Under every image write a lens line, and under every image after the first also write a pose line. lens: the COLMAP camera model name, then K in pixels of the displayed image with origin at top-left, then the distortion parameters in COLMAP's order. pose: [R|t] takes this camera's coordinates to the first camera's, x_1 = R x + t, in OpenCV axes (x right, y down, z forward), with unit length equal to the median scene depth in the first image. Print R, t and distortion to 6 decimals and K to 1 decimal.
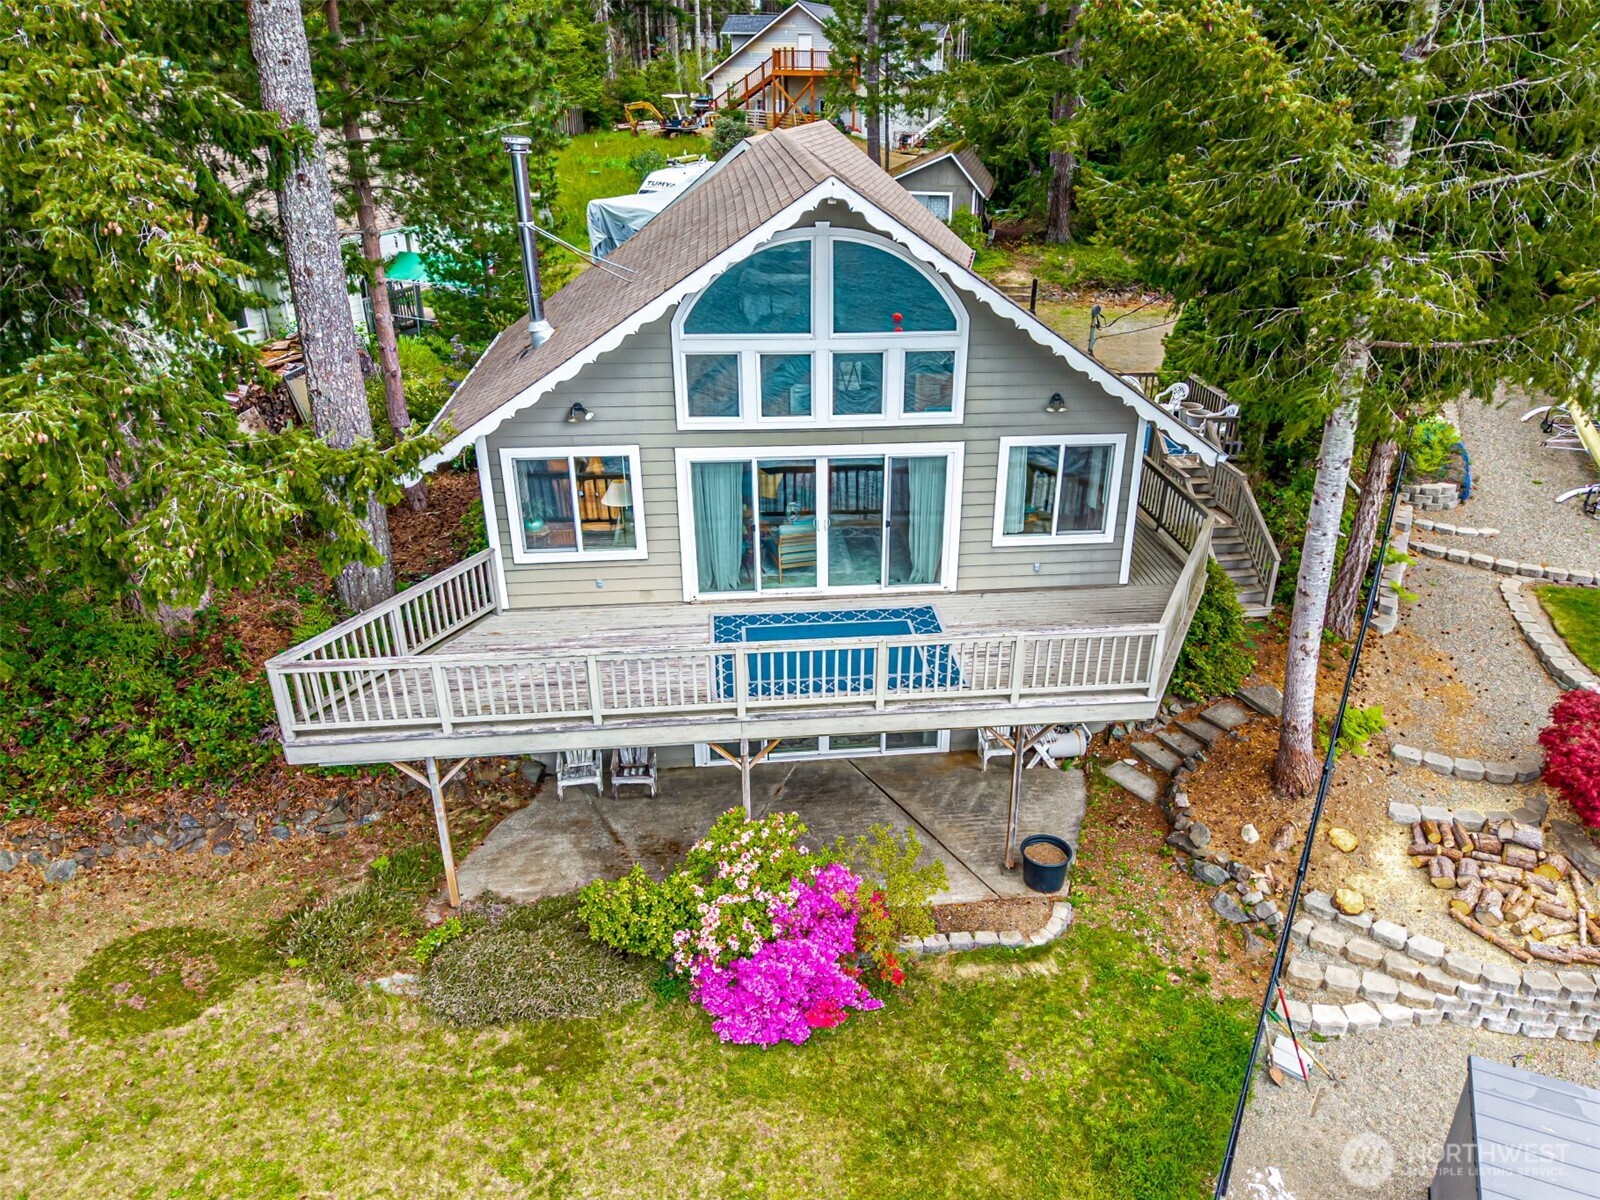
lens RADIAL K [[1091.3, 0, 839.2], [0, 1091.3, 604.3], [0, 0, 1]] dist [-0.000484, -0.000246]
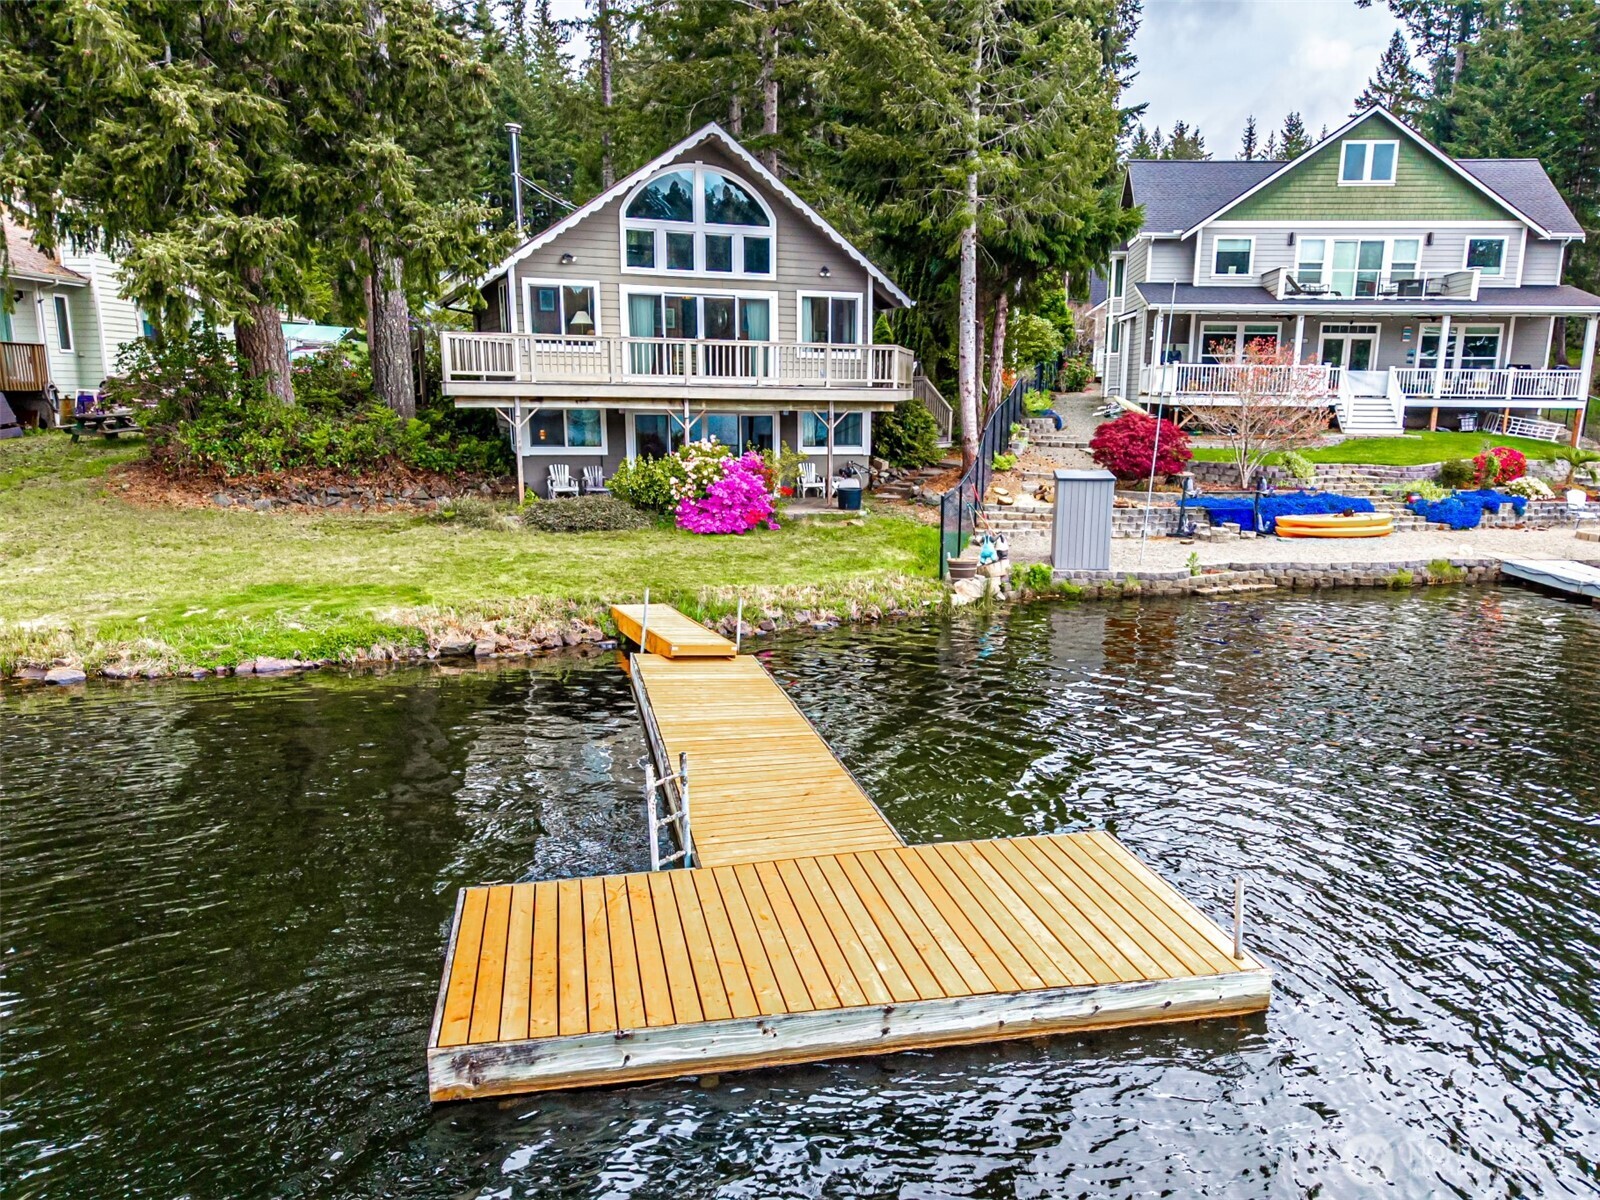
lens RADIAL K [[1091.3, 0, 839.2], [0, 1091.3, 604.3], [0, 0, 1]] dist [-0.000484, -0.000246]
pose [[0.959009, -0.068672, 0.274928, -0.330548], [0.124462, 0.973679, -0.190943, 0.738095], [-0.254579, 0.217334, 0.942314, -0.633439]]
